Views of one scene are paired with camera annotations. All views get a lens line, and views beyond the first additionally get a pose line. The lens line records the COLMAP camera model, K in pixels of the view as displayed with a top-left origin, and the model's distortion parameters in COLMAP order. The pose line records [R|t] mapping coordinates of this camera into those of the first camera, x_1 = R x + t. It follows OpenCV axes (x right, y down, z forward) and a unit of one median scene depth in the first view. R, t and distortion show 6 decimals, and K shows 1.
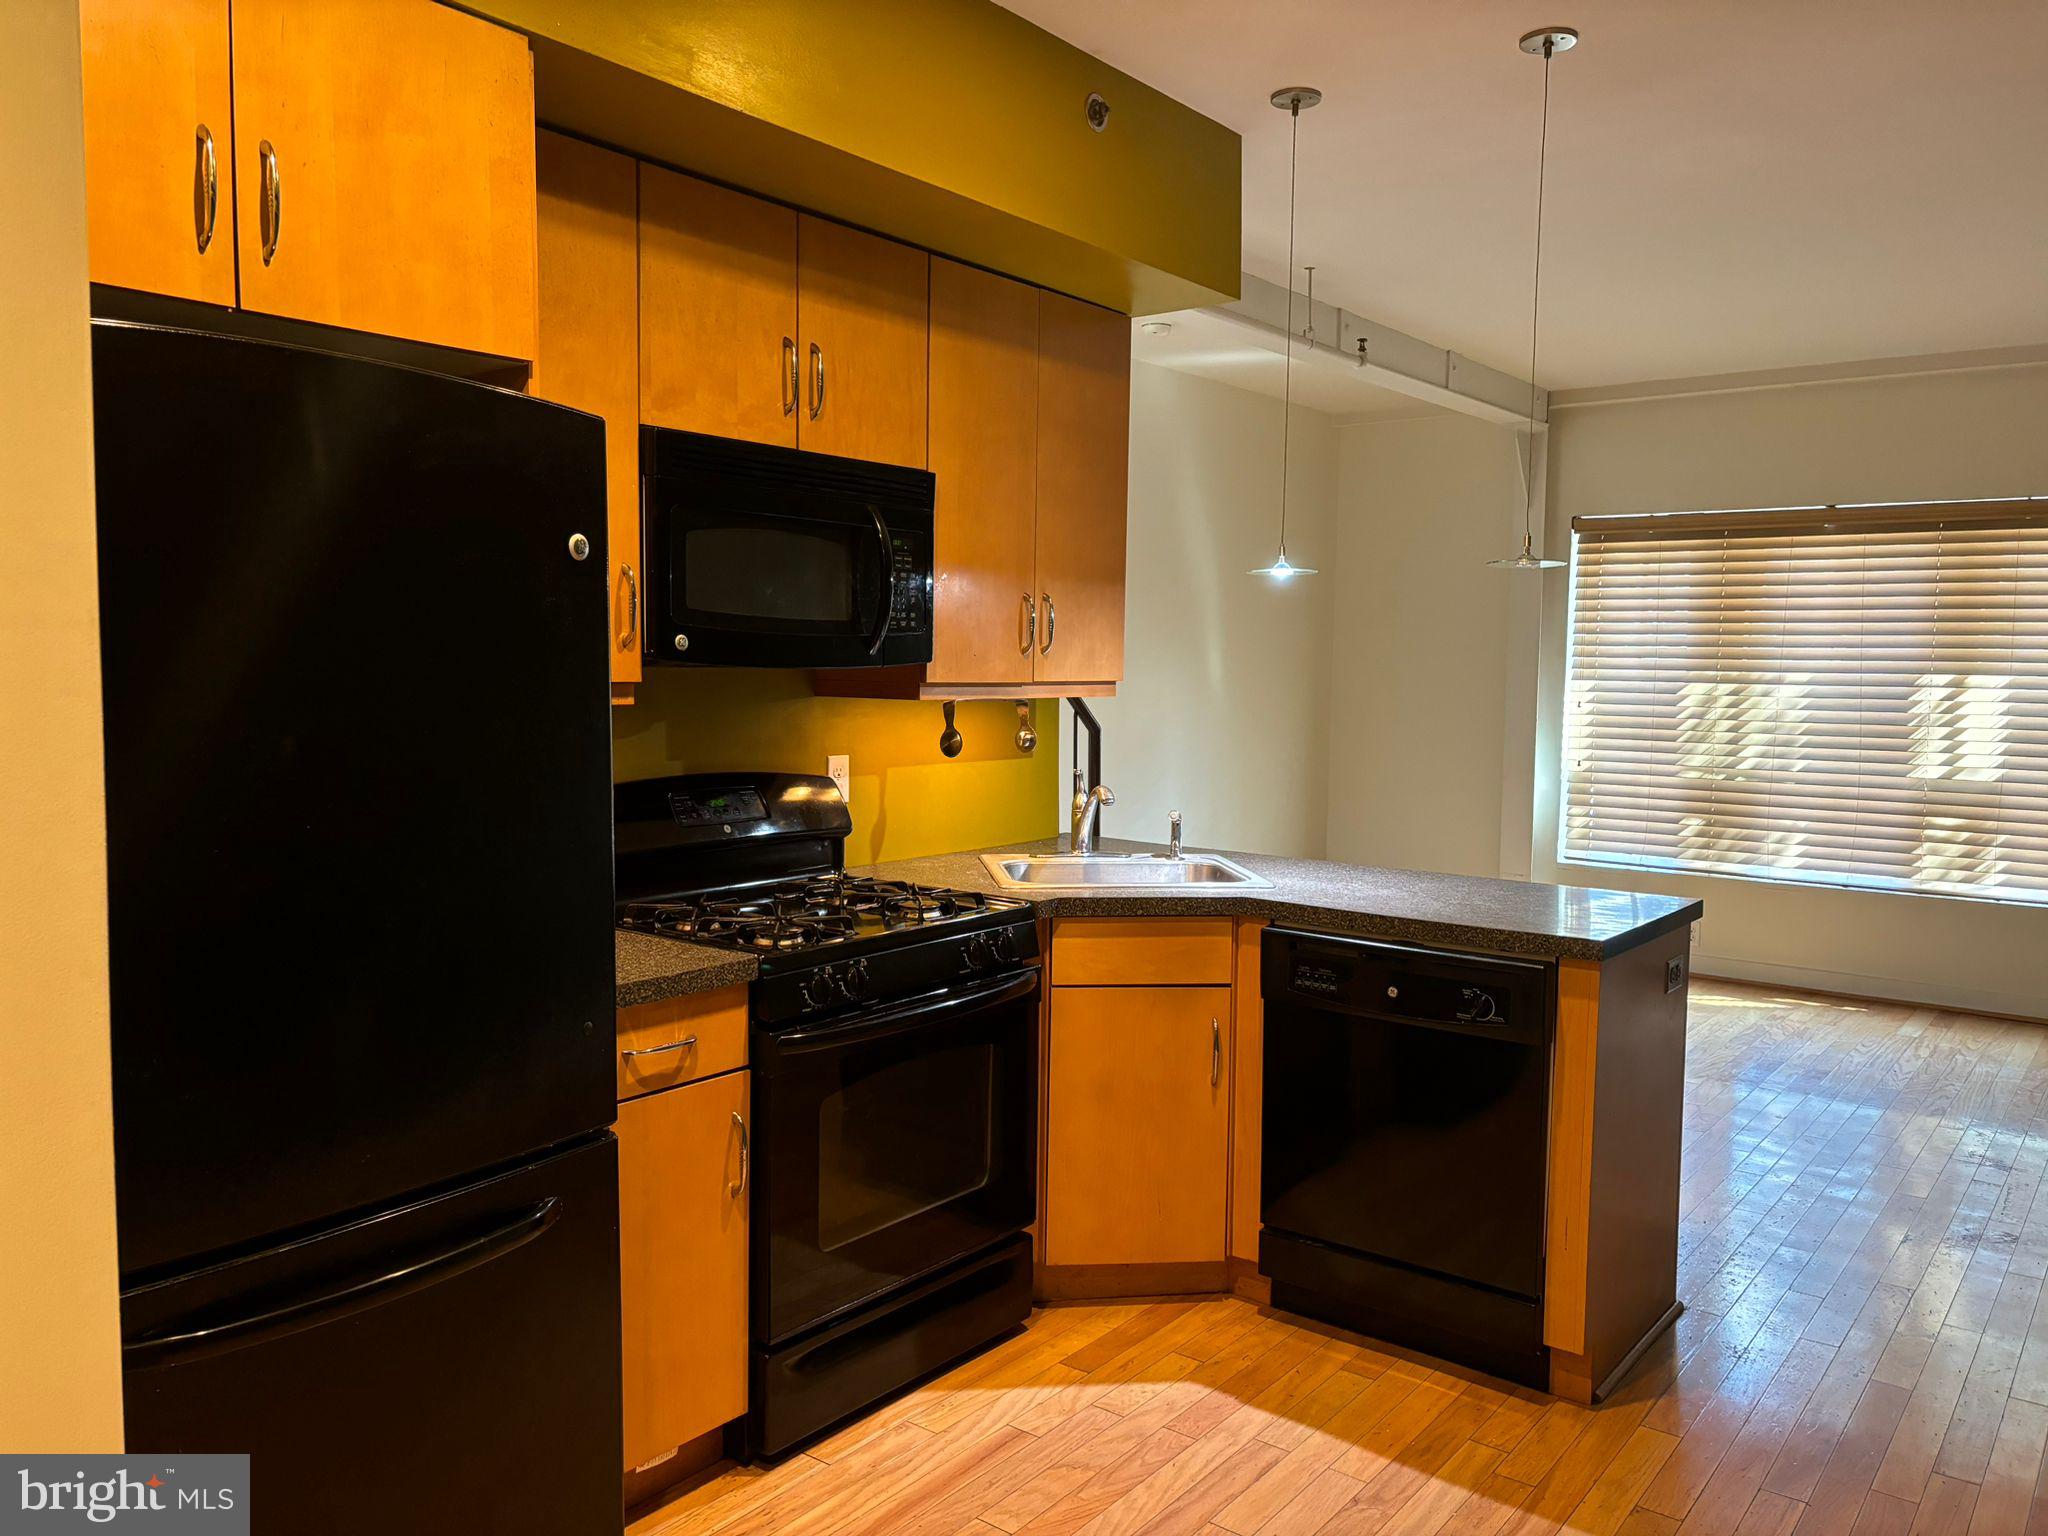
lens RADIAL K [[1524.3, 0, 1024.0], [0, 1524.3, 768.0], [0, 0, 1]] dist [0.035297, 0.000689]
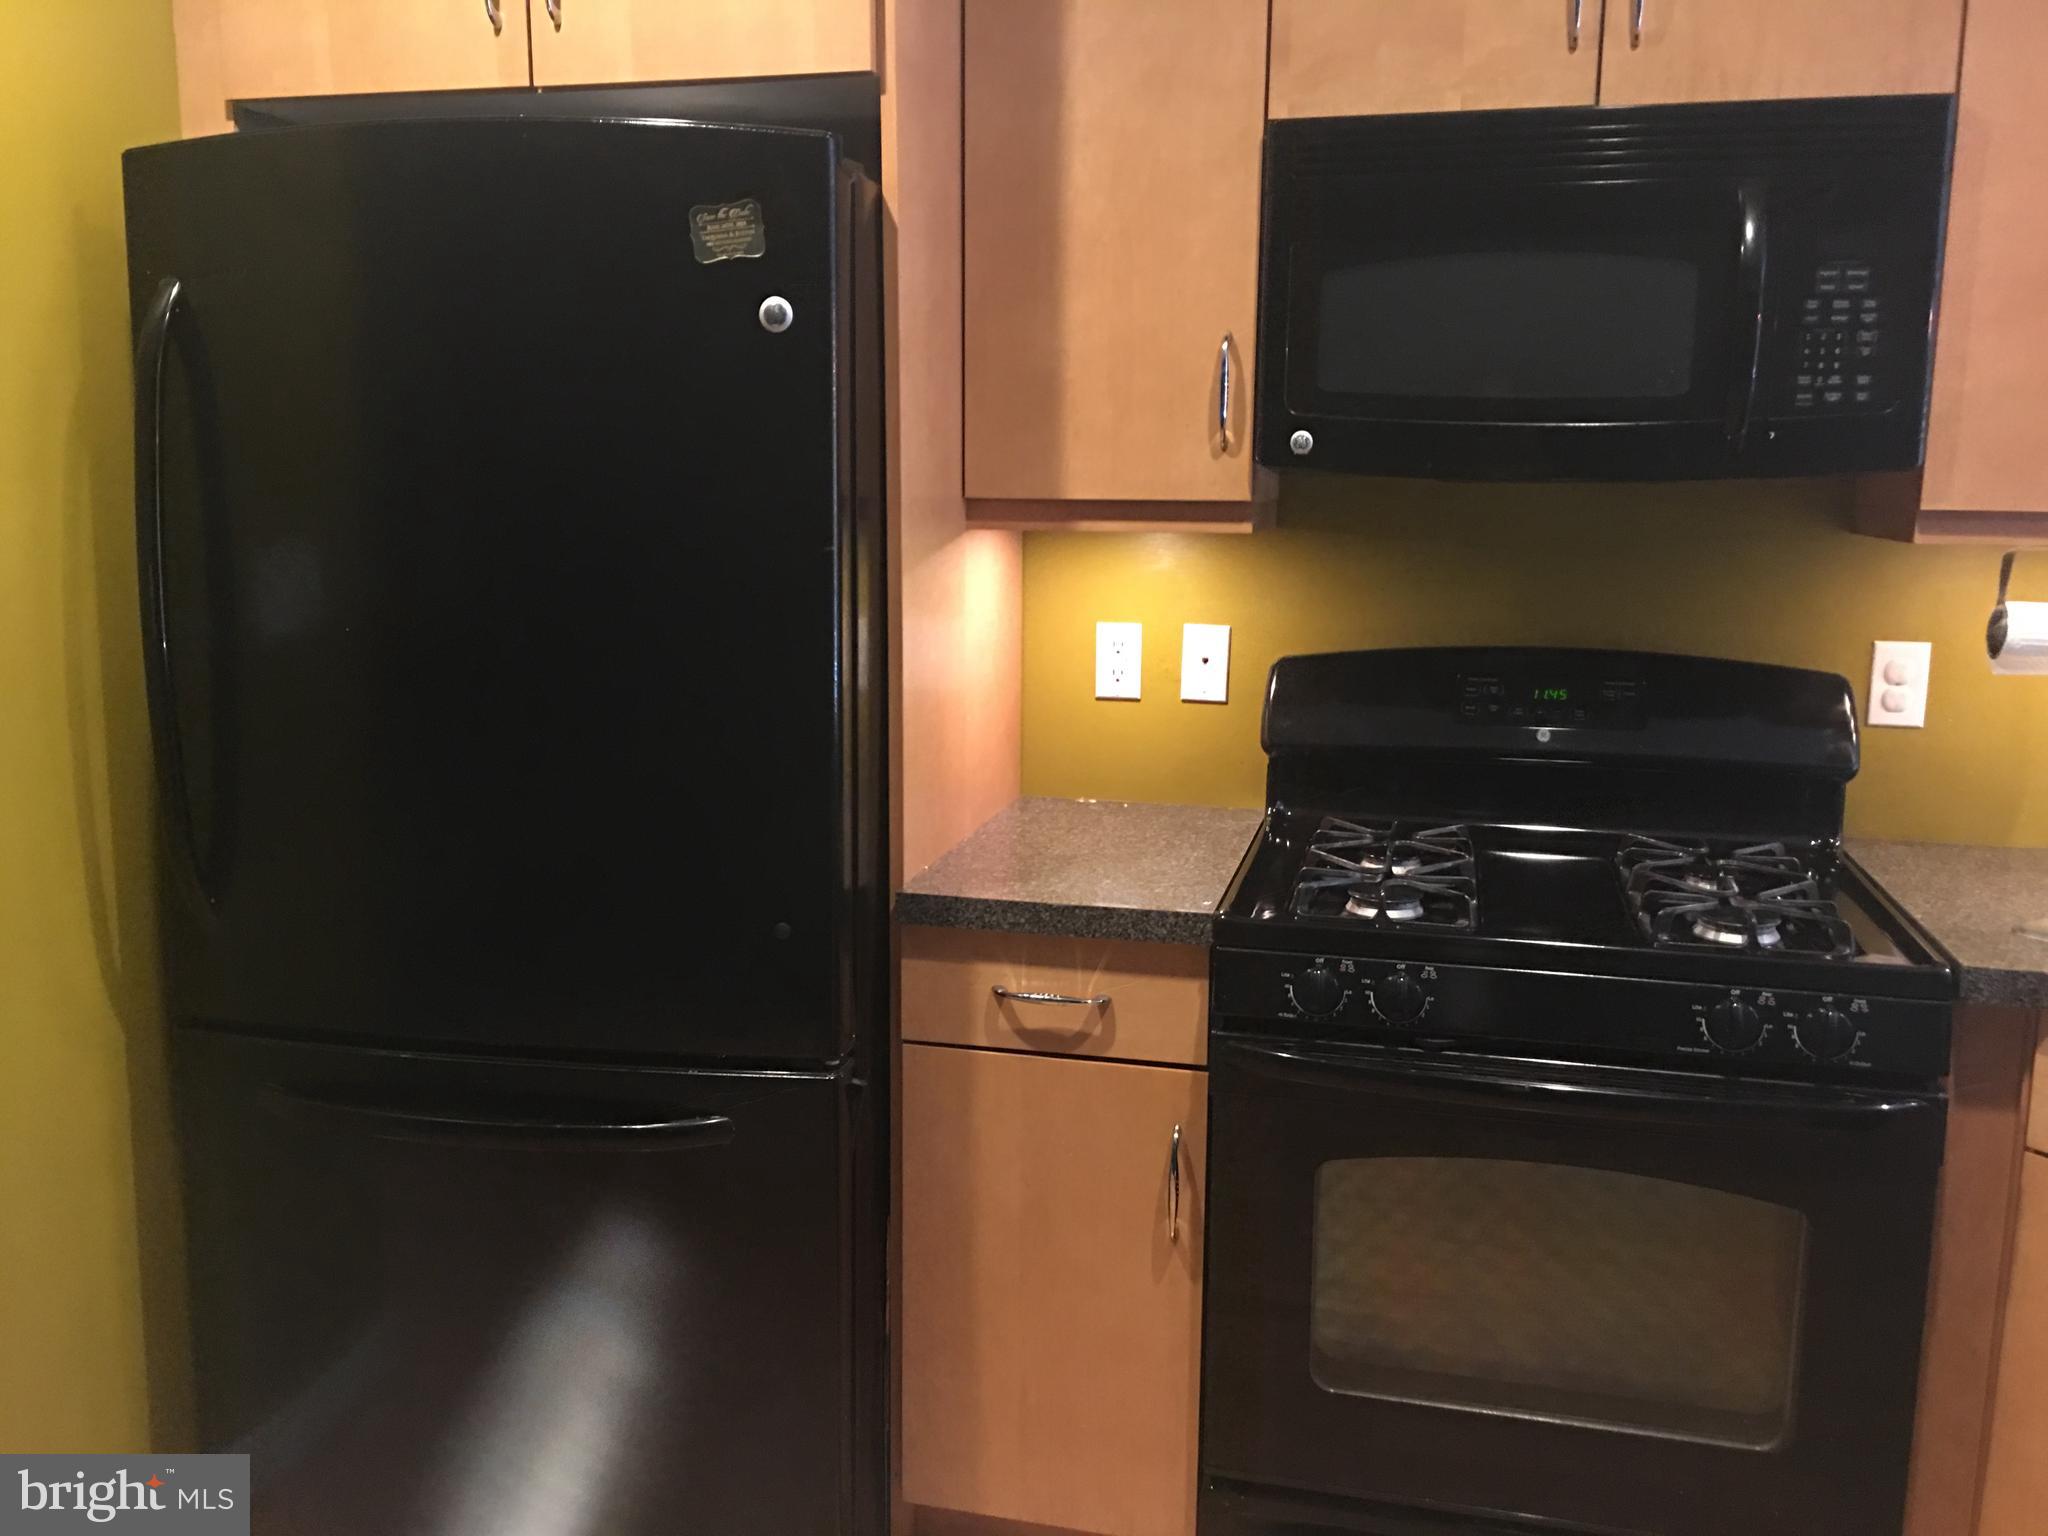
lens RADIAL K [[1689.2, 0, 1024.0], [0, 1689.2, 768.0], [0, 0, 1]] dist [0.000179, -0.003517]
pose [[0.391923, 0.146909, -0.908193, 0.430116], [-0.067158, 0.989103, 0.131015, -0.028887], [0.917544, 0.009645, 0.397518, 0.593302]]
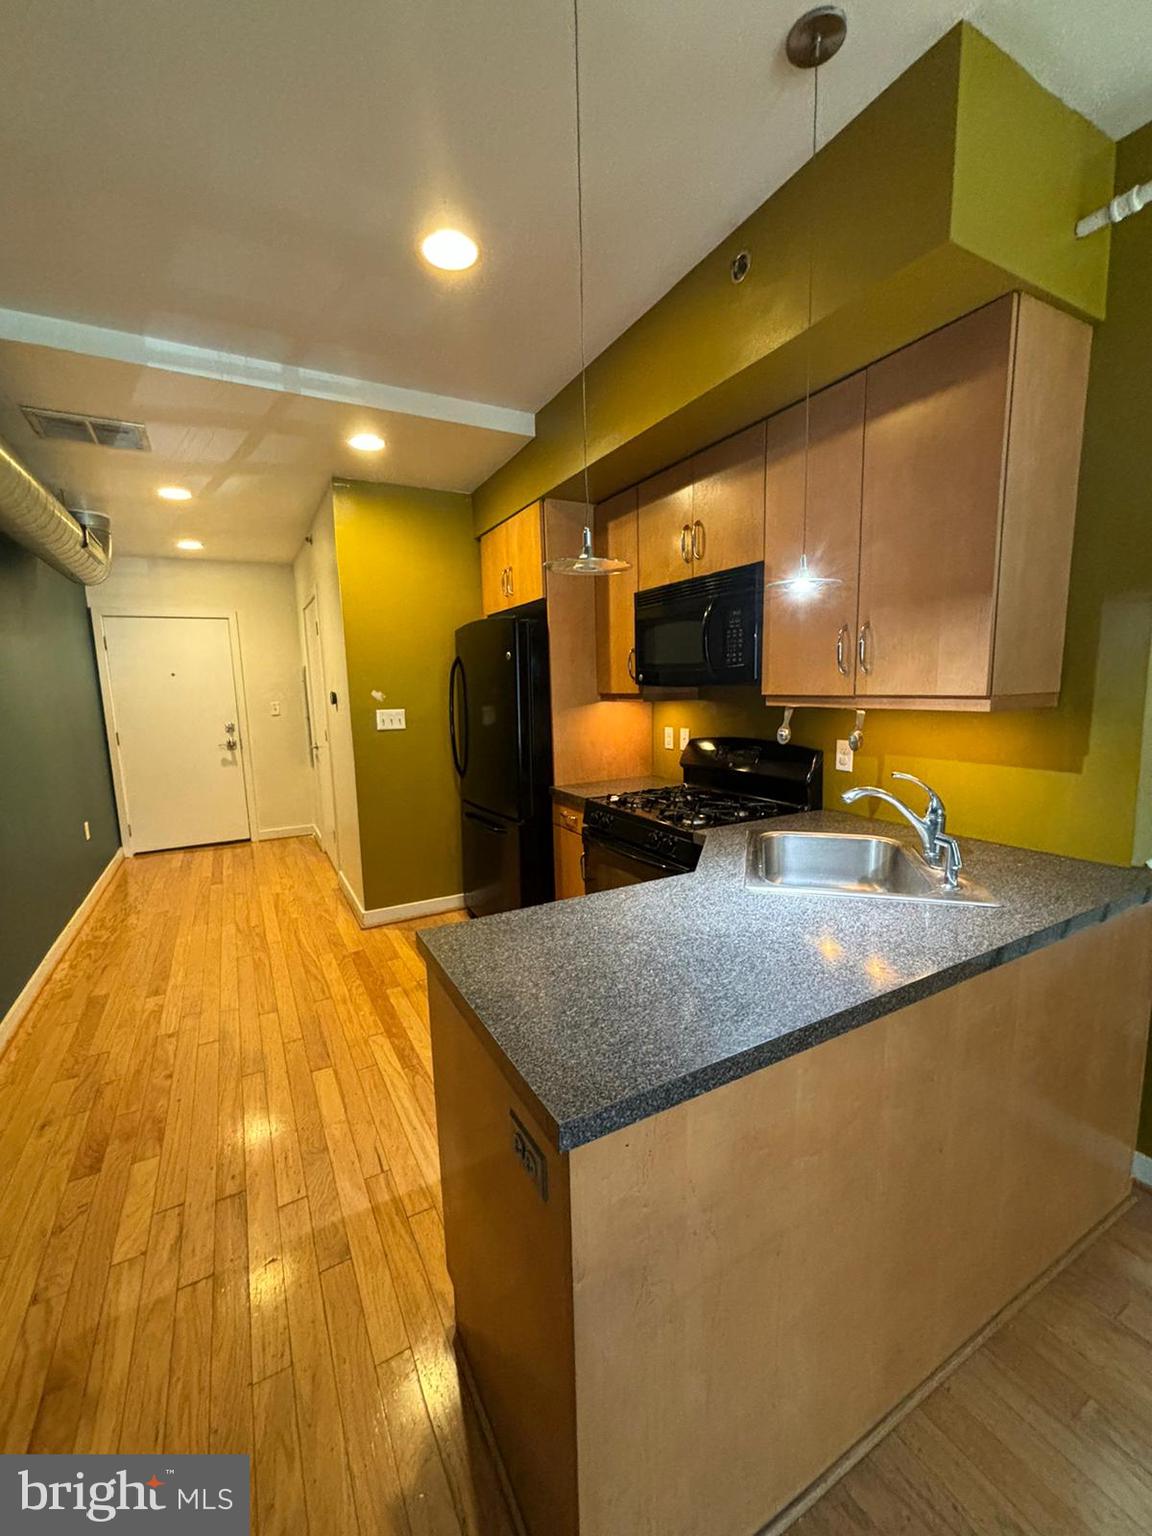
lens RADIAL K [[619.0, 0, 576.0], [0, 619.0, 768.0], [0, 0, 1]] dist [0.001211, -0.000279]
pose [[-0.400832, 0.117317, -0.908609, 0.755879], [-0.044896, 0.988060, 0.147382, -0.080937], [0.915051, 0.099868, -0.390779, 1.317847]]
